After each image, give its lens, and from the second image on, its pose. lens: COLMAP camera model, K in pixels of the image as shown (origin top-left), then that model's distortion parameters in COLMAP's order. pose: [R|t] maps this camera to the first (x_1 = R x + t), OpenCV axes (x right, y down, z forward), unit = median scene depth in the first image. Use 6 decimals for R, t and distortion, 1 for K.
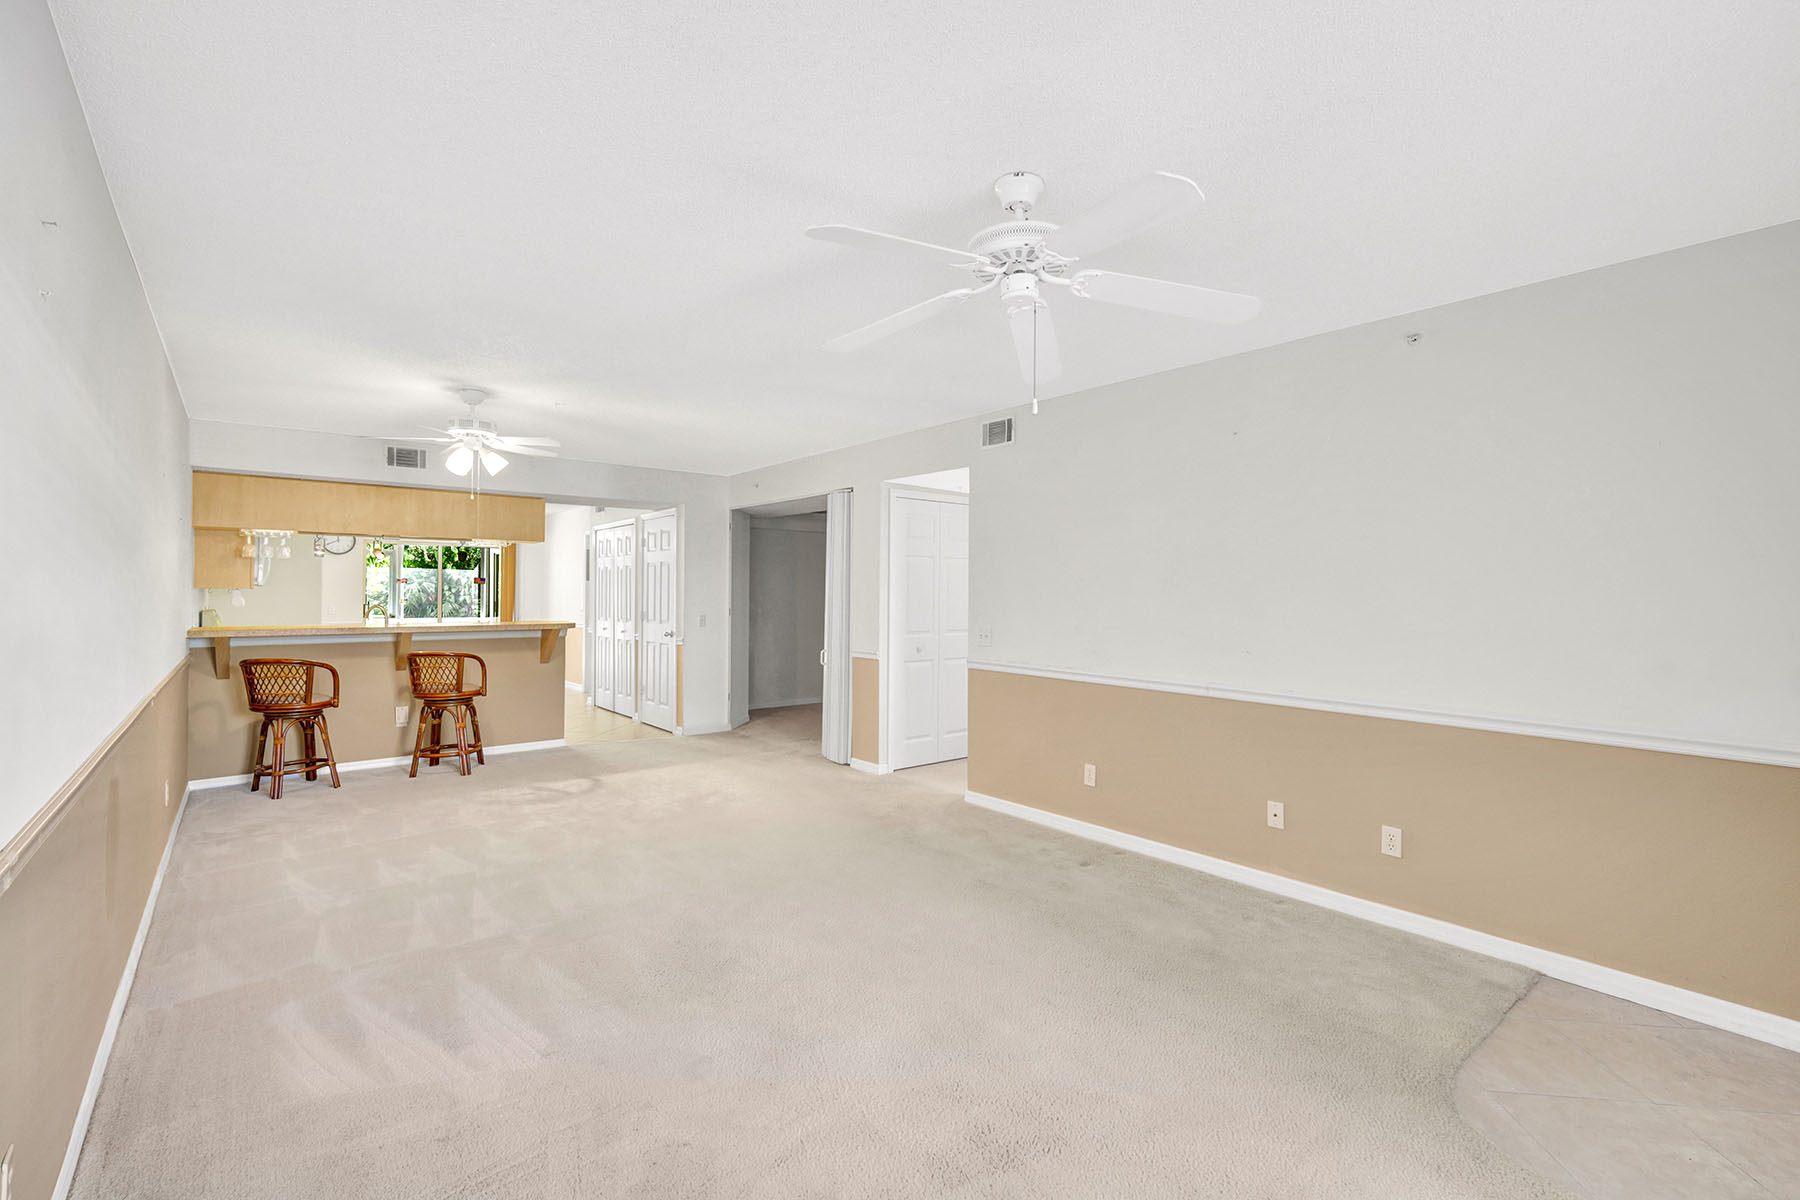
lens RADIAL K [[786.3, 0, 906.3], [0, 786.3, 590.6], [0, 0, 1]] dist [0.004552, -0.000001]
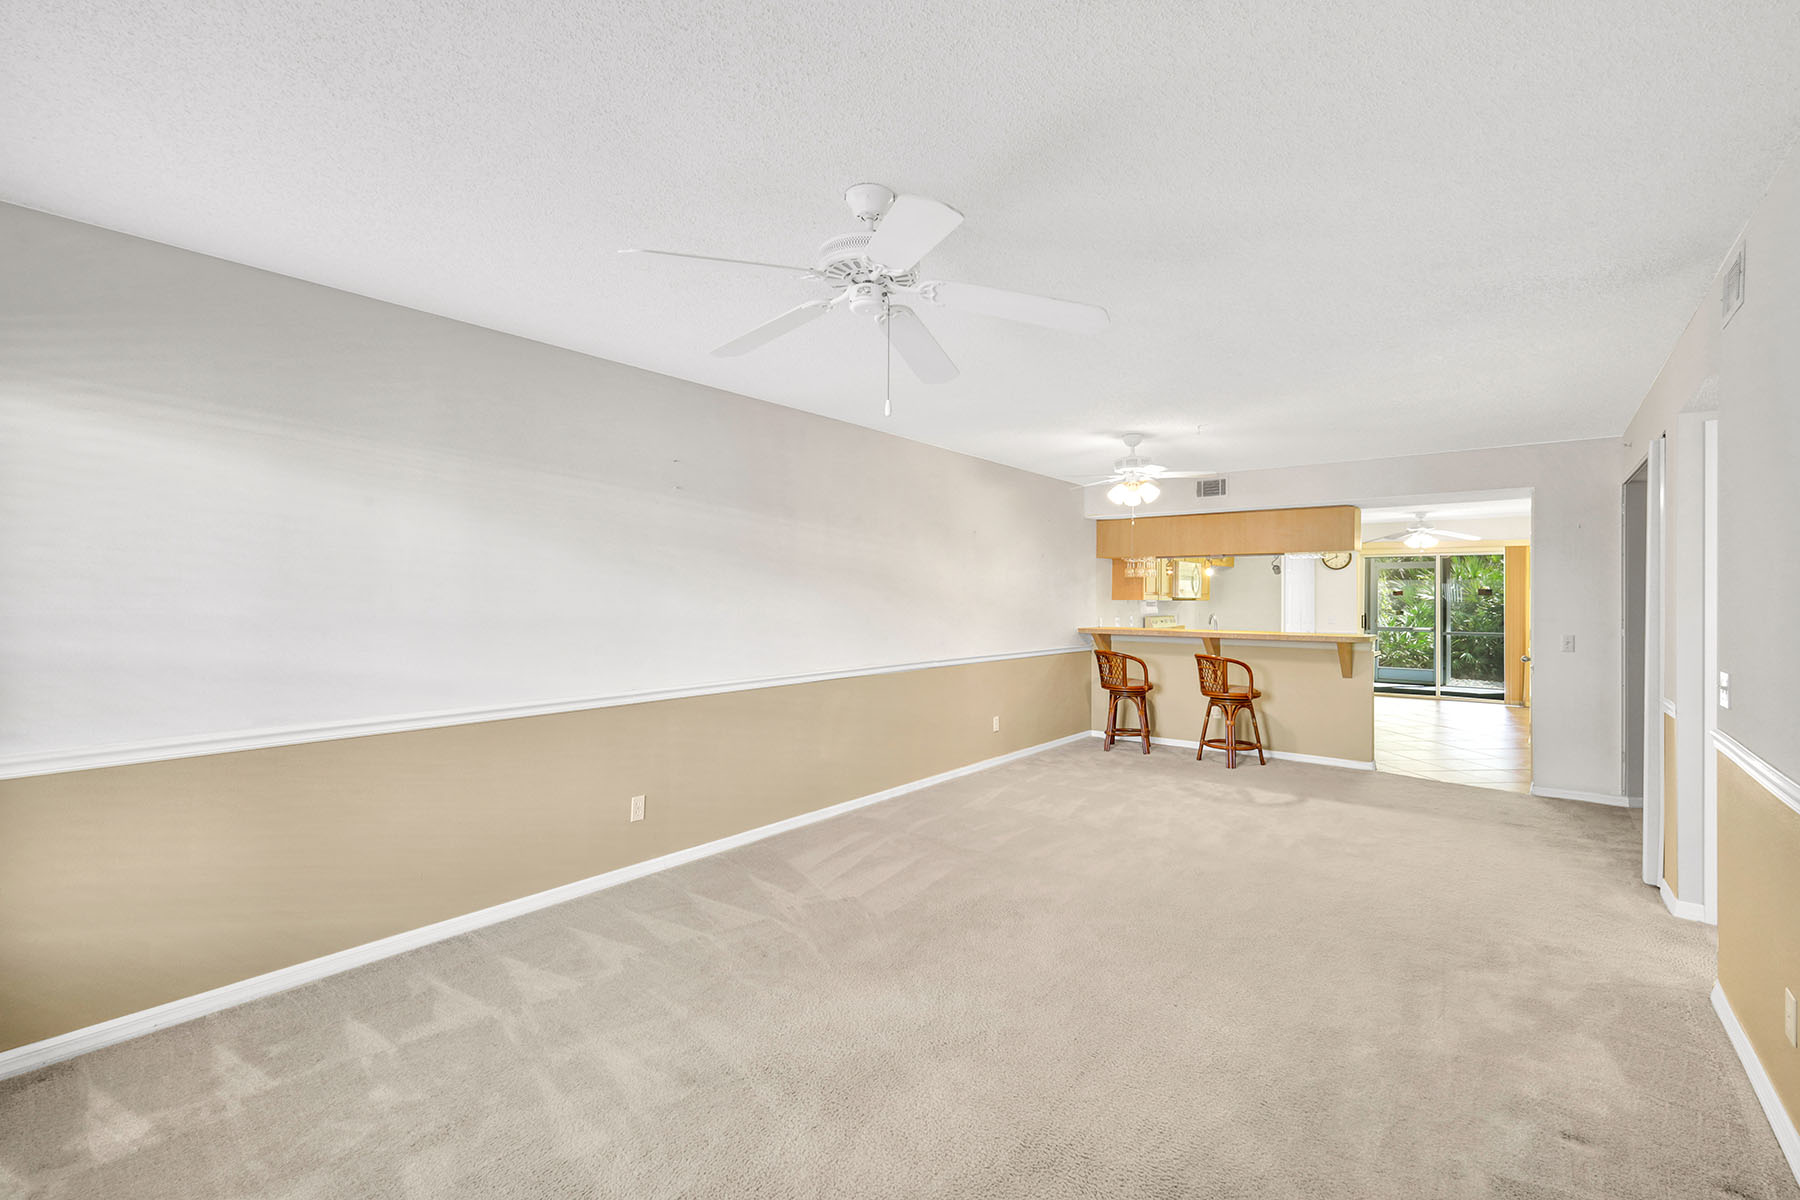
lens RADIAL K [[786.3, 0, 891.0], [0, 786.3, 598.6], [0, 0, 1]] dist [0.004552, -0.000001]
pose [[0.195642, -0.005119, -0.980662, 0.472011], [-0.000301, 0.999986, -0.005280, 0.002166], [0.980675, 0.001328, 0.195638, 0.343482]]
